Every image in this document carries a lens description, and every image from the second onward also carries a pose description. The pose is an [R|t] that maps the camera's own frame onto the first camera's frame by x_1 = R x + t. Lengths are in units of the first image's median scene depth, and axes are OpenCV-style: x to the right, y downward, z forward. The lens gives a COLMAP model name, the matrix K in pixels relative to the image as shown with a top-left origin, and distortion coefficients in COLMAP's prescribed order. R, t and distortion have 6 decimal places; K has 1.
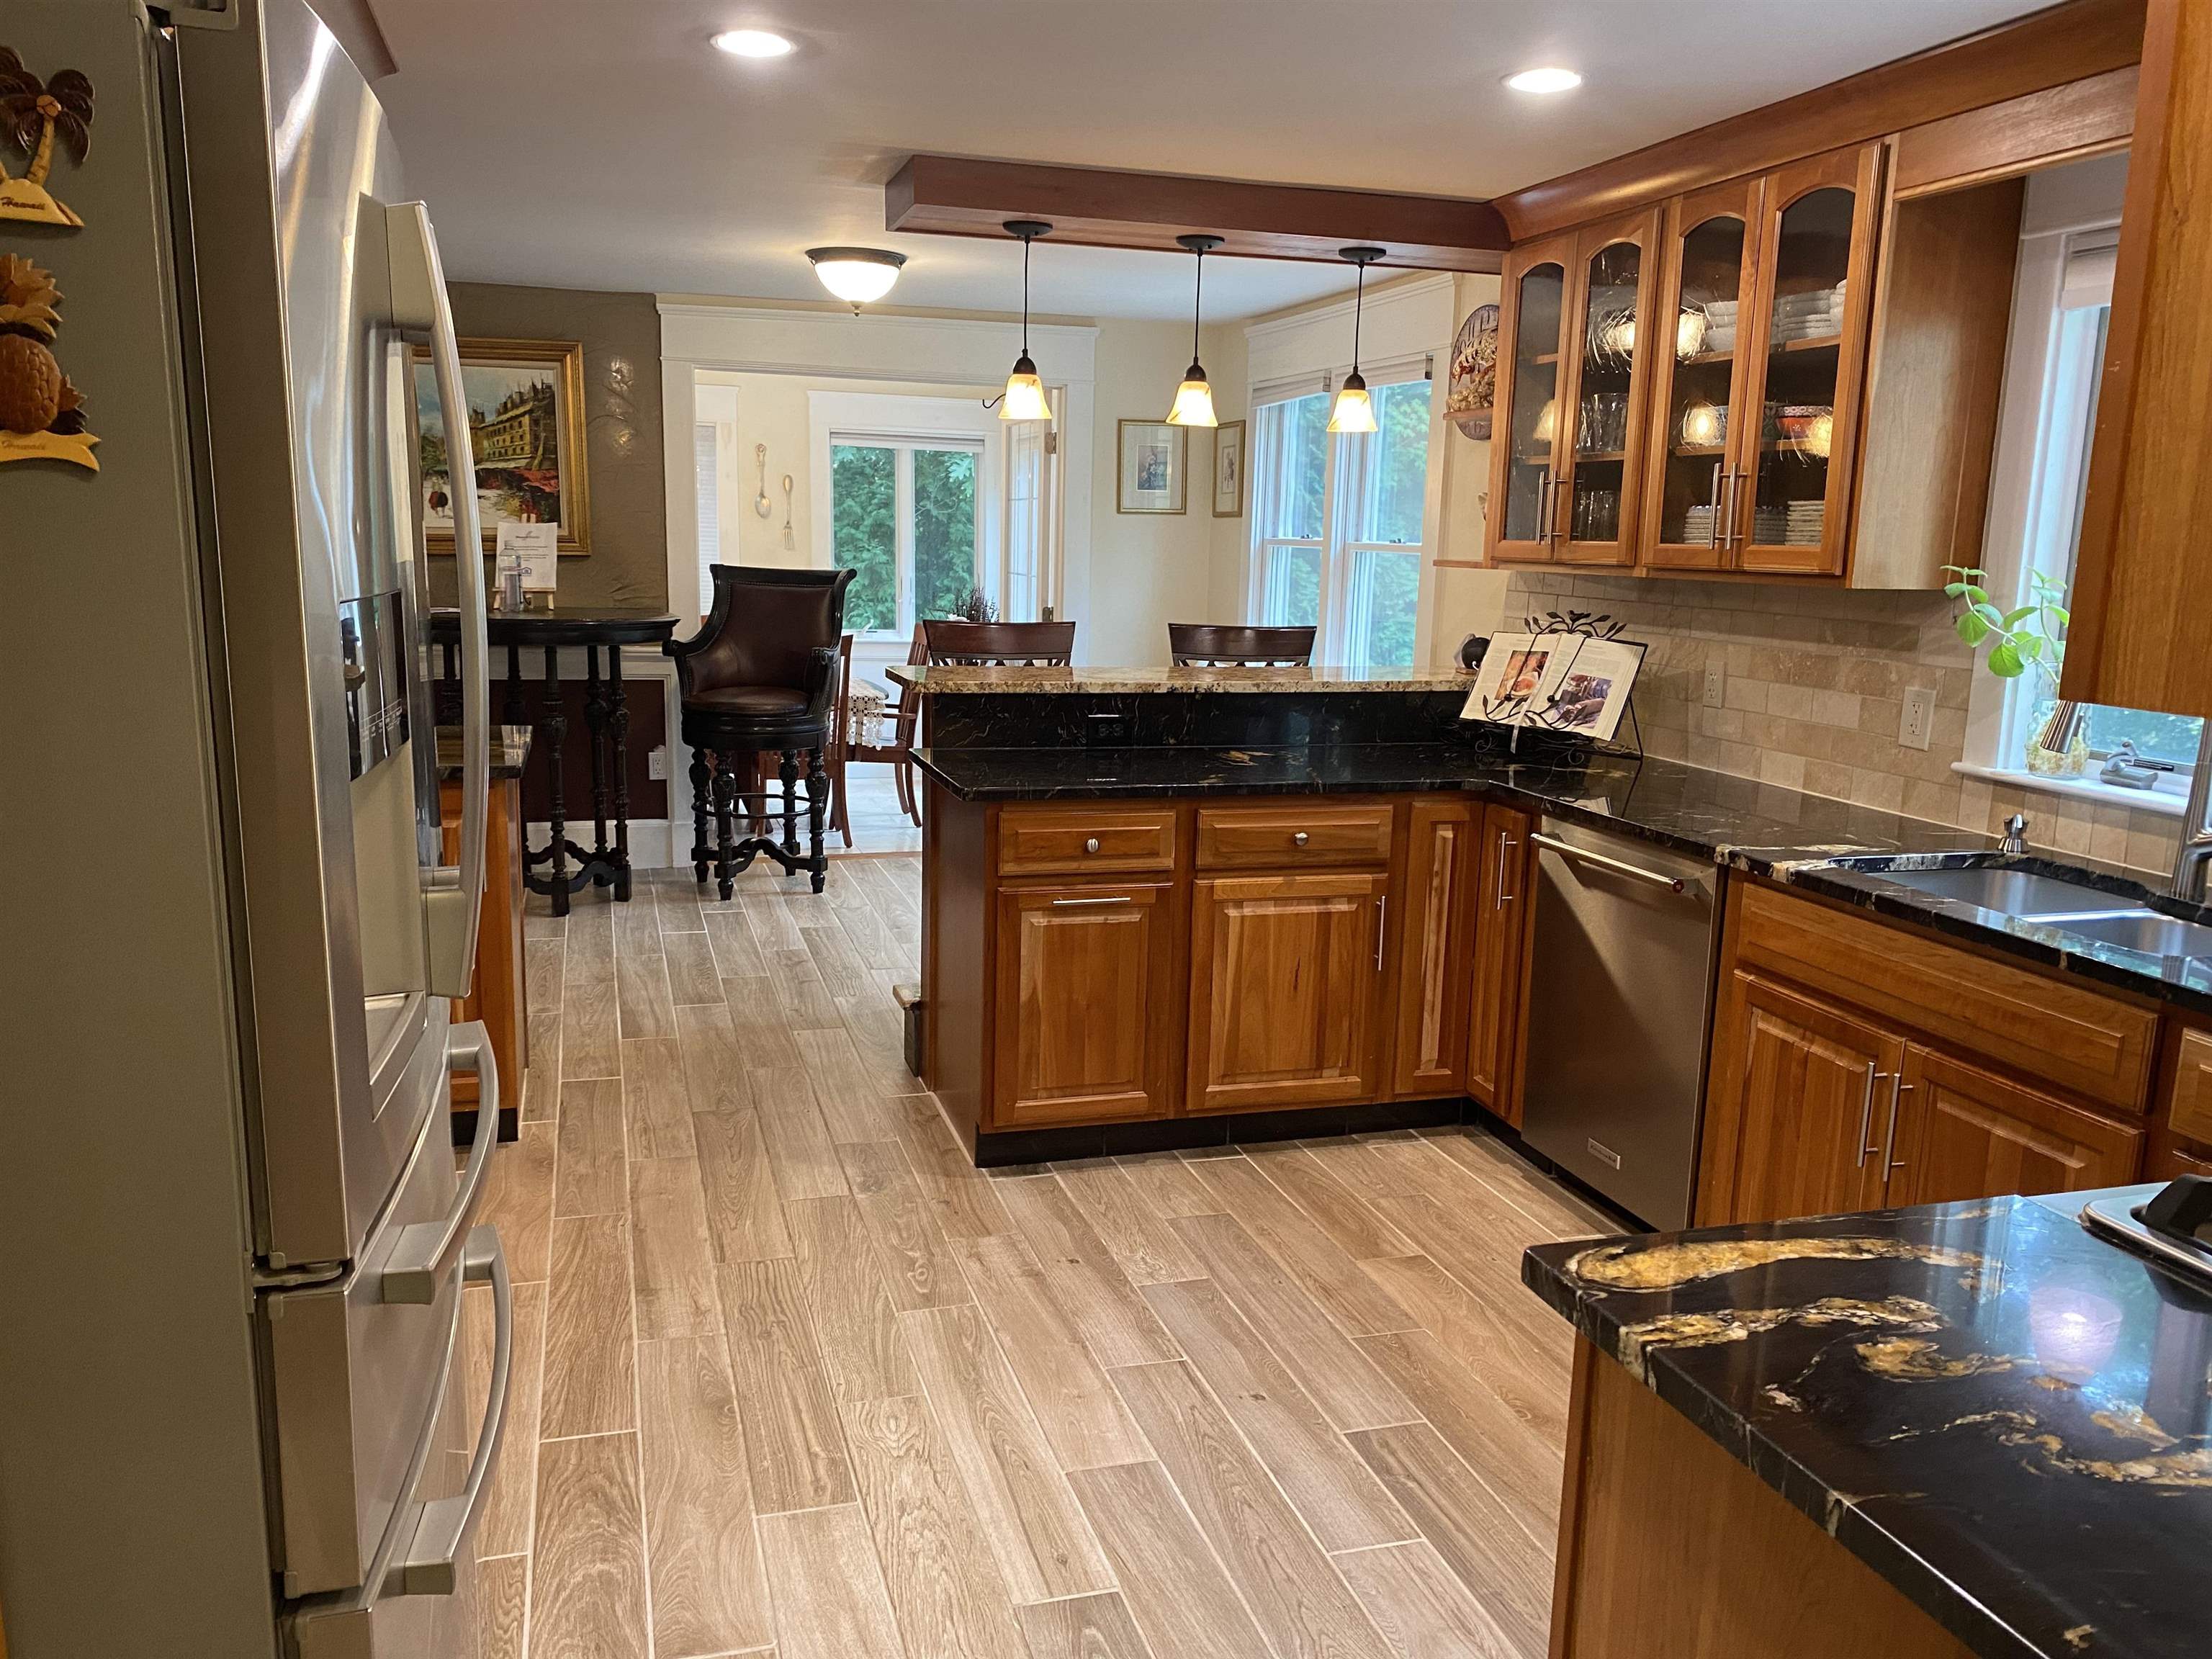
lens RADIAL K [[1681.4, 0, 1106.0], [0, 1681.4, 829.5], [0, 0, 1]] dist [0.083048, -0.162228]
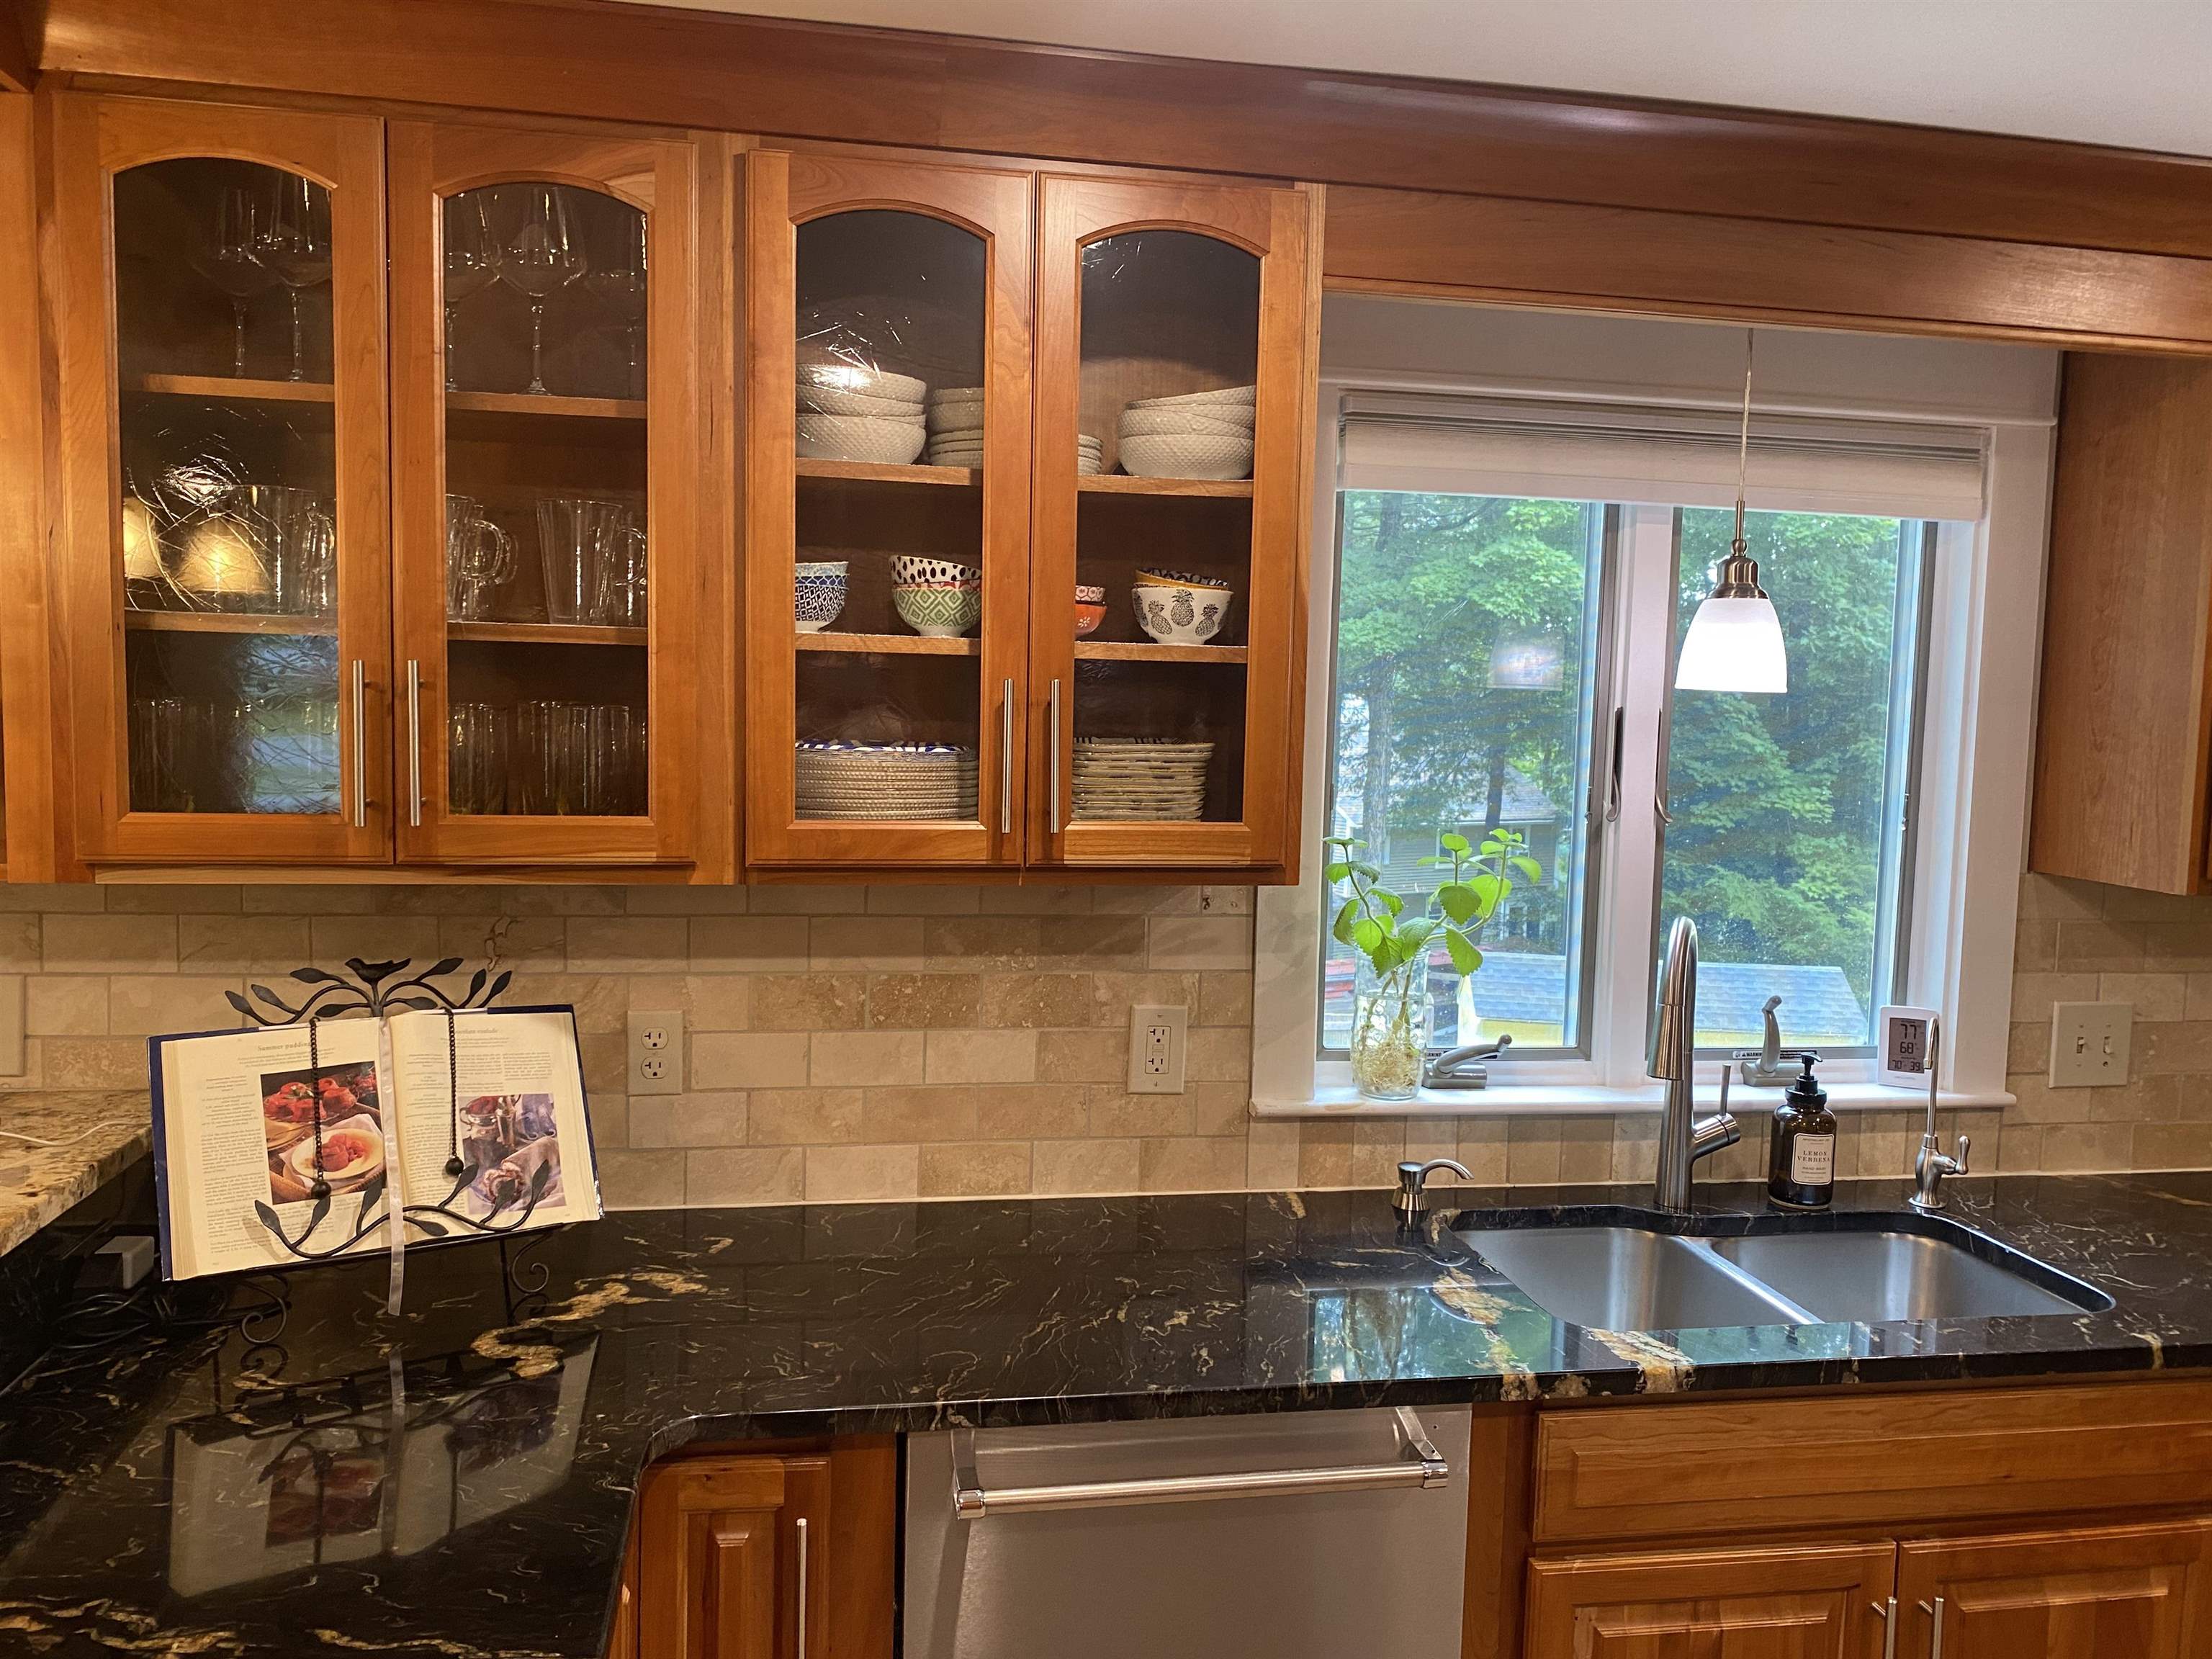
lens RADIAL K [[1720.4, 0, 1132.8], [0, 1720.4, 837.9], [0, 0, 1]] dist [0.111008, -0.159227]
pose [[0.128971, -0.112869, 0.985204, -0.178991], [0.156223, 0.983408, 0.092212, -0.202994], [-0.979266, 0.142019, 0.144464, 0.859020]]
